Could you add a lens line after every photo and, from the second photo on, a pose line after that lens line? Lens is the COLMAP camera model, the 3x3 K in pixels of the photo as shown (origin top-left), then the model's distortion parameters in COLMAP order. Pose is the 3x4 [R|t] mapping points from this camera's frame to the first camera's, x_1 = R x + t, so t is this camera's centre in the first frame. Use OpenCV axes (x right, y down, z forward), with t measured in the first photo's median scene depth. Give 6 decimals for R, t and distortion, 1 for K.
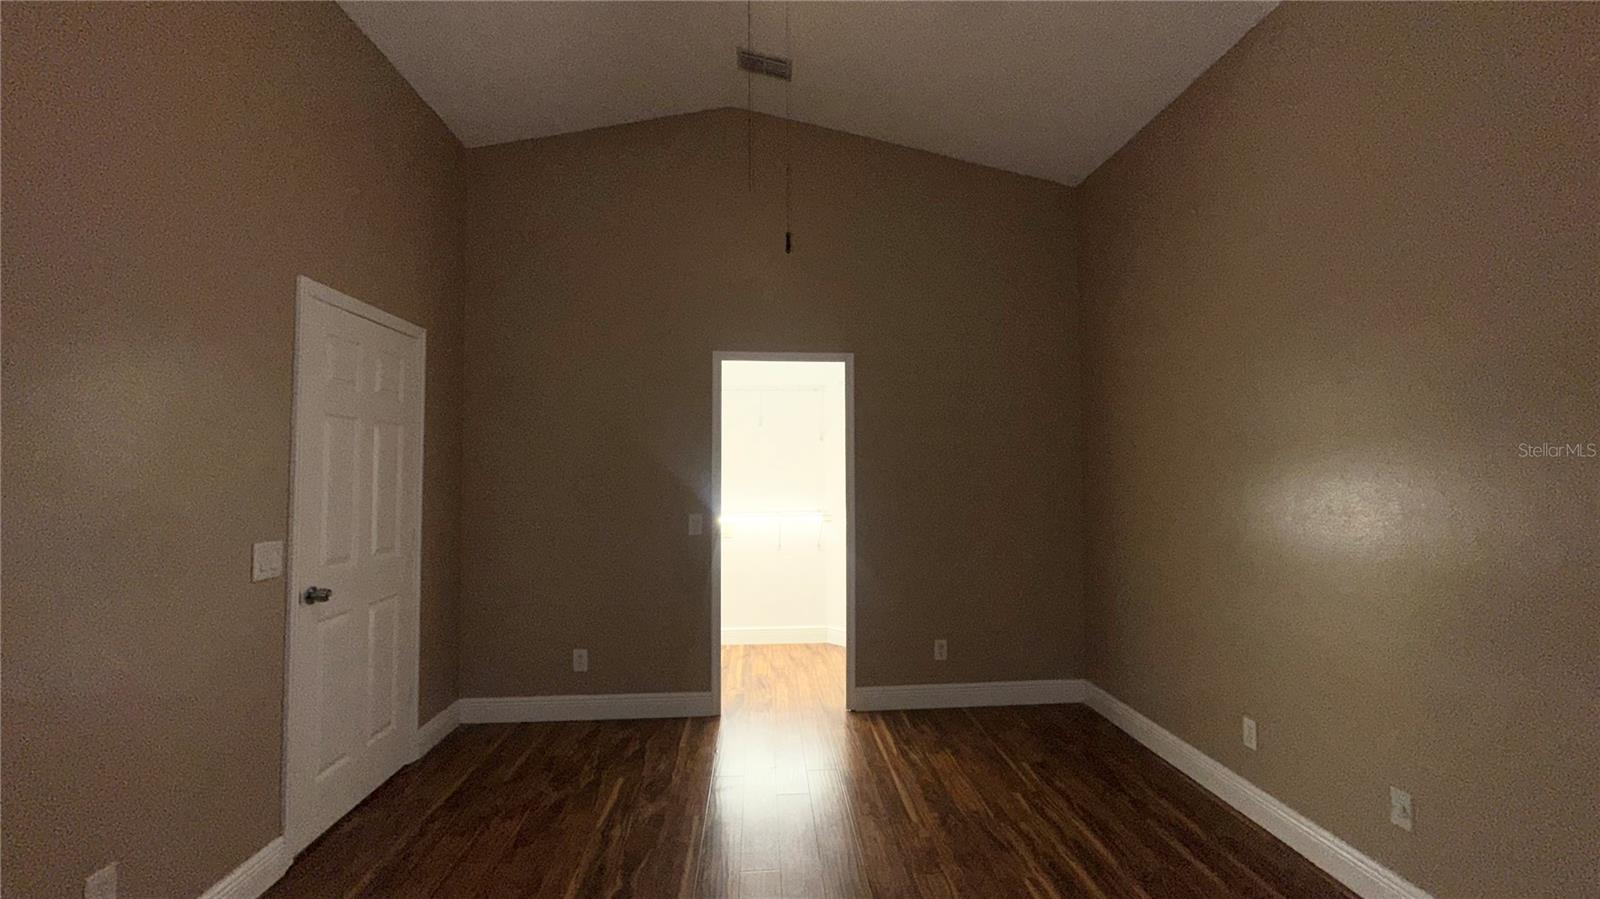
lens RADIAL K [[639.1, 0, 803.6], [0, 639.1, 451.9], [0, 0, 1]] dist [-0.000836, 0.000170]
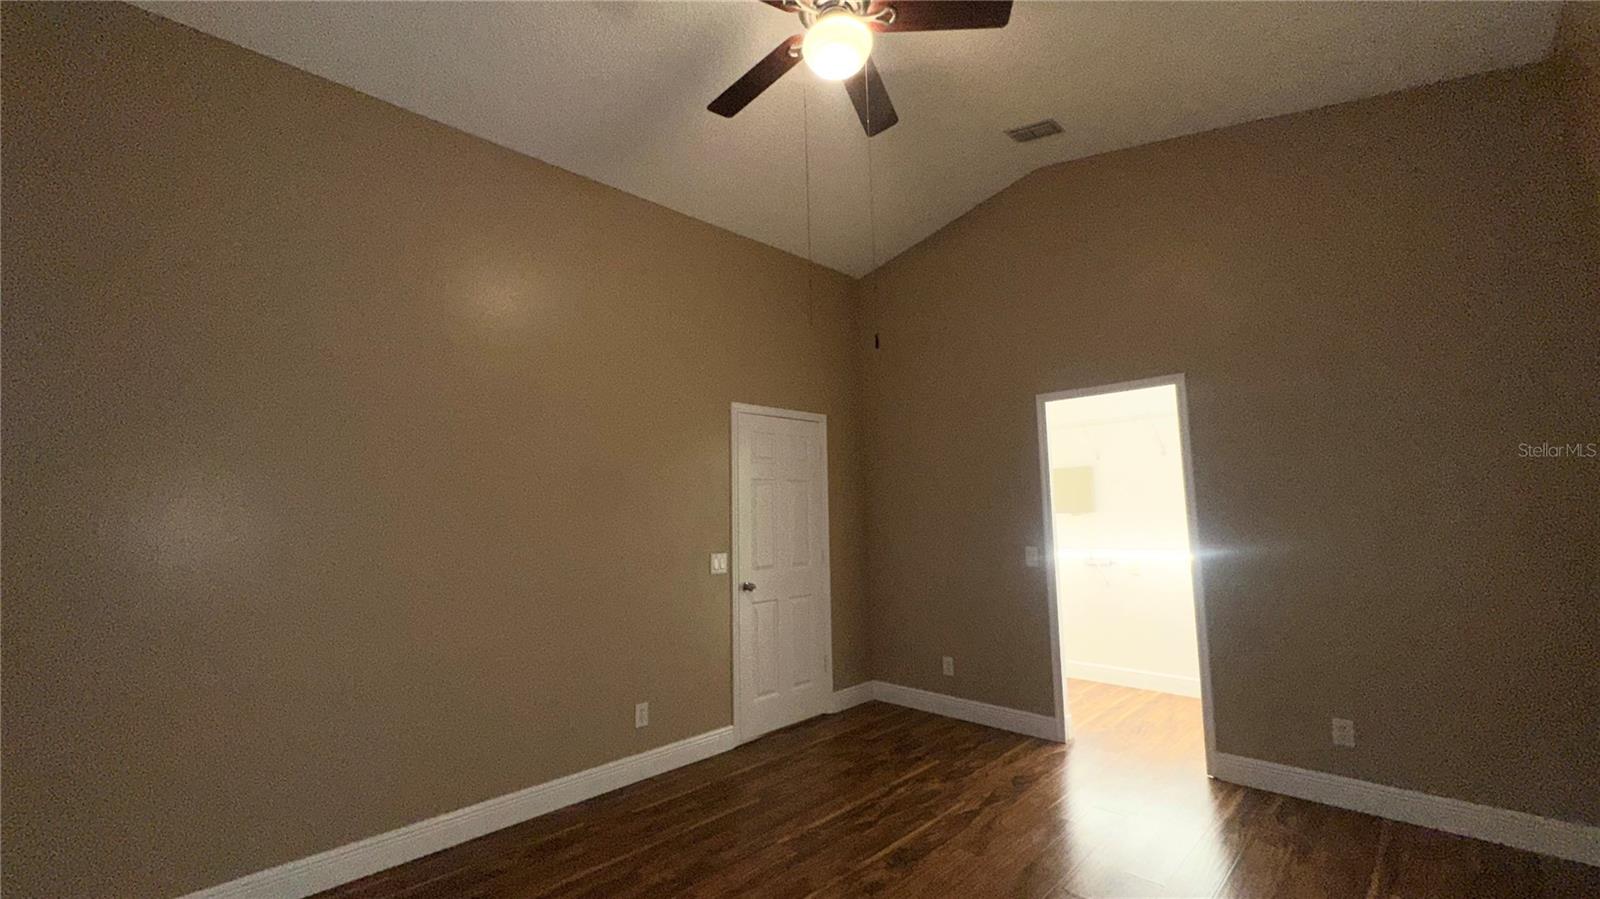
lens RADIAL K [[639.1, 0, 802.6], [0, 639.1, 449.0], [0, 0, 1]] dist [-0.000836, 0.000170]
pose [[0.650495, -0.091131, -0.754024, 0.465773], [0.046901, 0.995701, -0.079878, 0.001504], [0.758061, 0.016596, 0.651972, -0.002206]]
